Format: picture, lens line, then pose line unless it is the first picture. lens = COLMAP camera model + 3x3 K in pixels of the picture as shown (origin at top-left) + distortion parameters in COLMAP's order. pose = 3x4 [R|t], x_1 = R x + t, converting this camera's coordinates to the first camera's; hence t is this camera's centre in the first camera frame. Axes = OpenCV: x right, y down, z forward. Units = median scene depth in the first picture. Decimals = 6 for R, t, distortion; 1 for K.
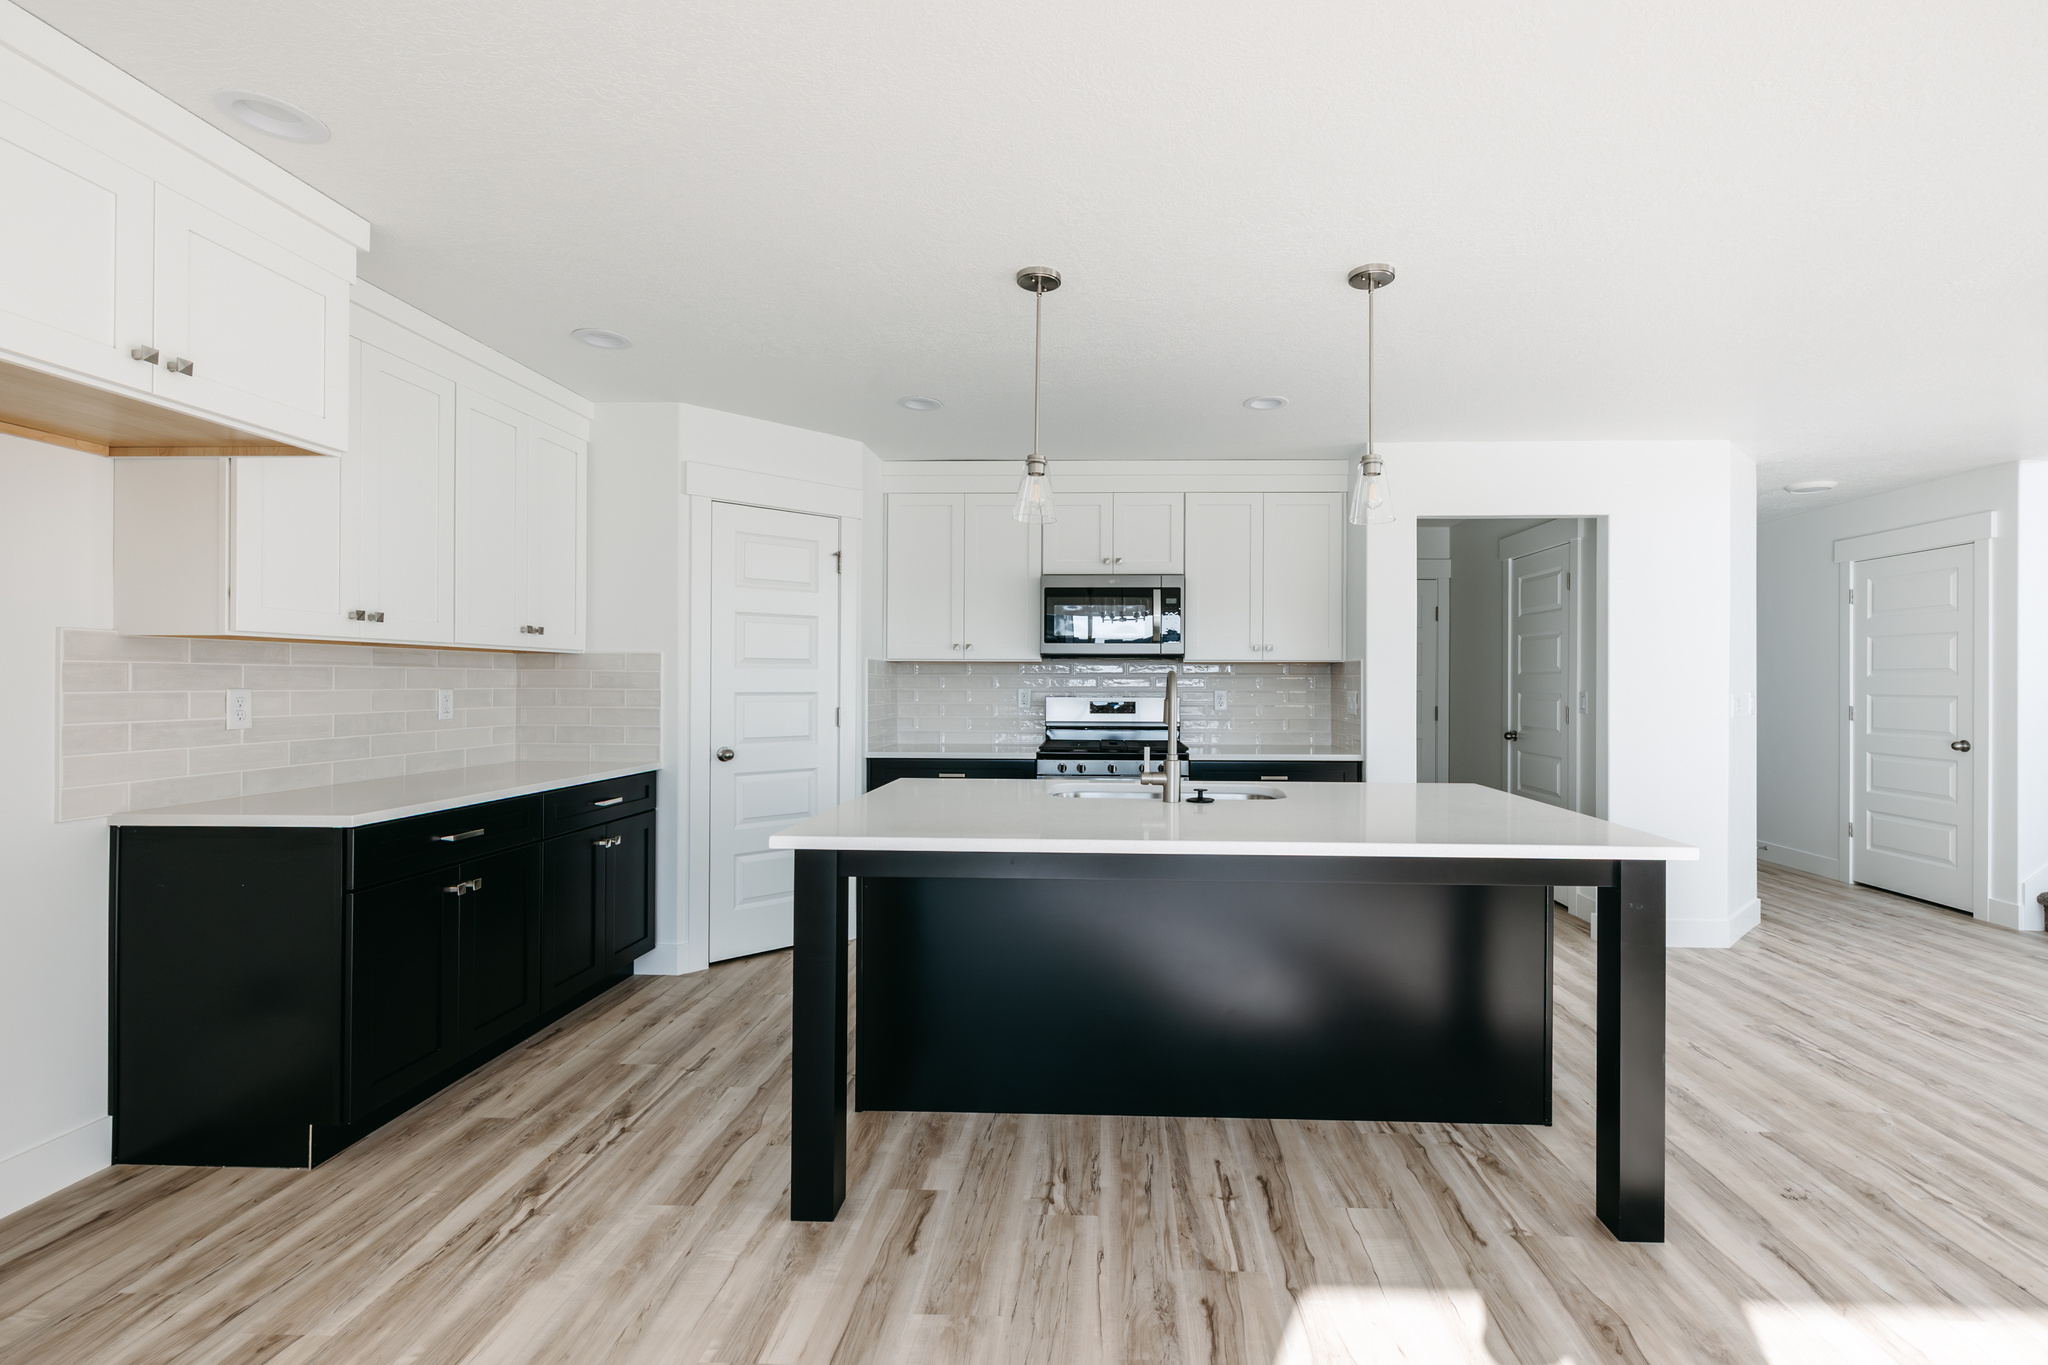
lens RADIAL K [[894.6, 0, 1092.1], [0, 894.6, 678.4], [0, 0, 1]] dist [0.001521, 0.000817]
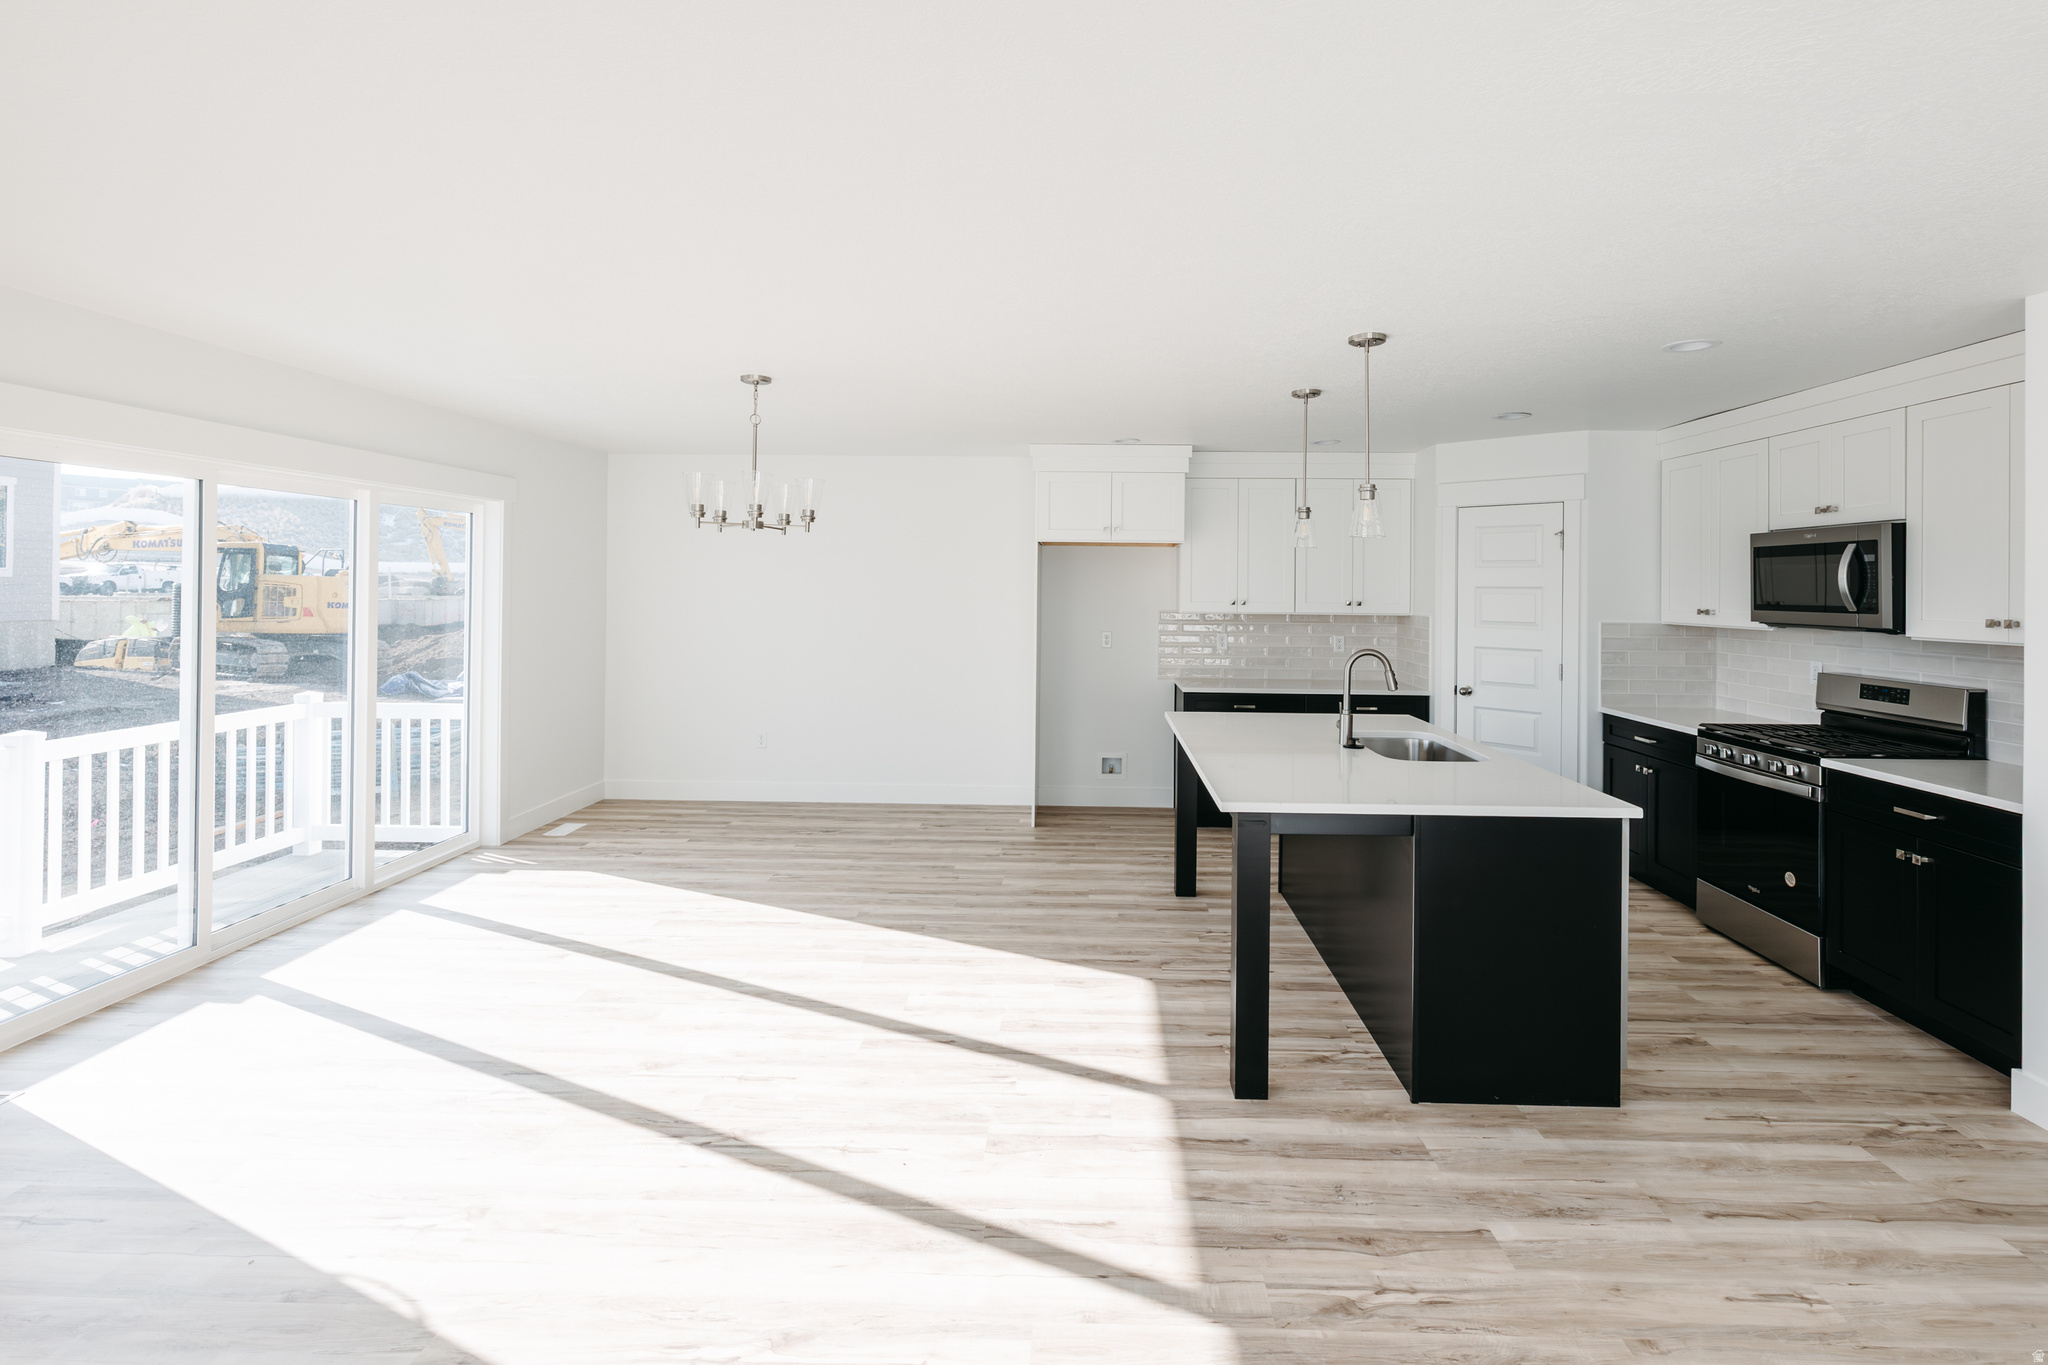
lens RADIAL K [[967.8, 0, 1065.9], [0, 967.8, 581.8], [0, 0, 1]] dist [-0.000085, 0.000648]
pose [[0.009145, -0.009020, -0.999918, 1.637877], [-0.006696, 0.999936, -0.009082, -0.098905], [0.999936, 0.006779, 0.009084, 0.573335]]
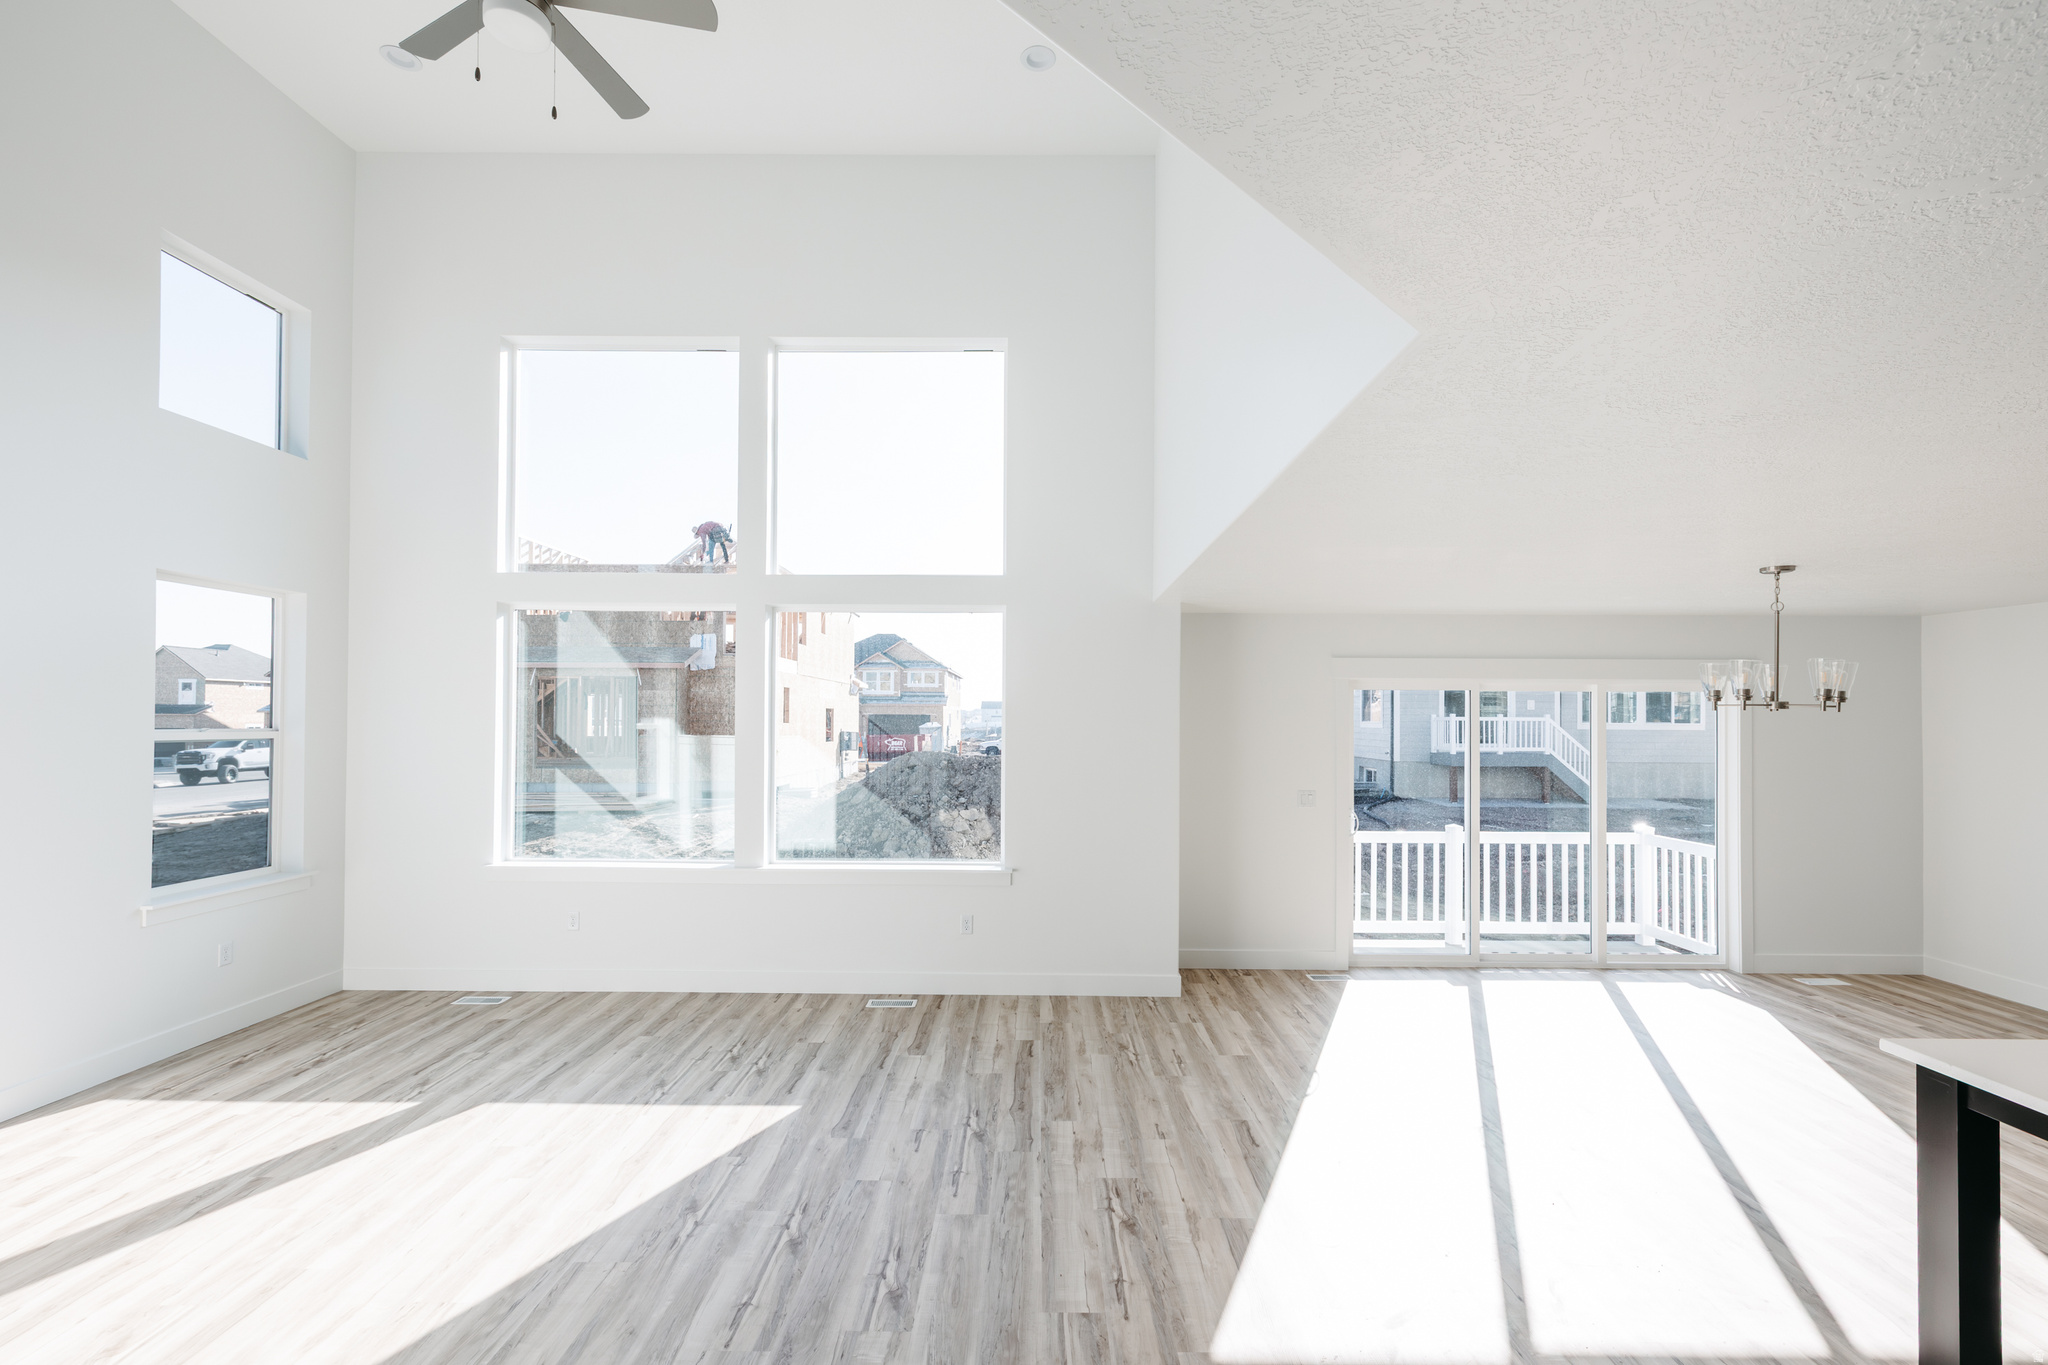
lens RADIAL K [[894.4, 0, 1034.2], [0, 894.4, 712.4], [0, 0, 1]] dist [0.003197, 0.000221]
pose [[-0.999566, -0.011230, -0.027248, 1.387790], [-0.010938, 0.999881, -0.010843, -0.160852], [0.027366, -0.010541, -0.999570, 1.637124]]
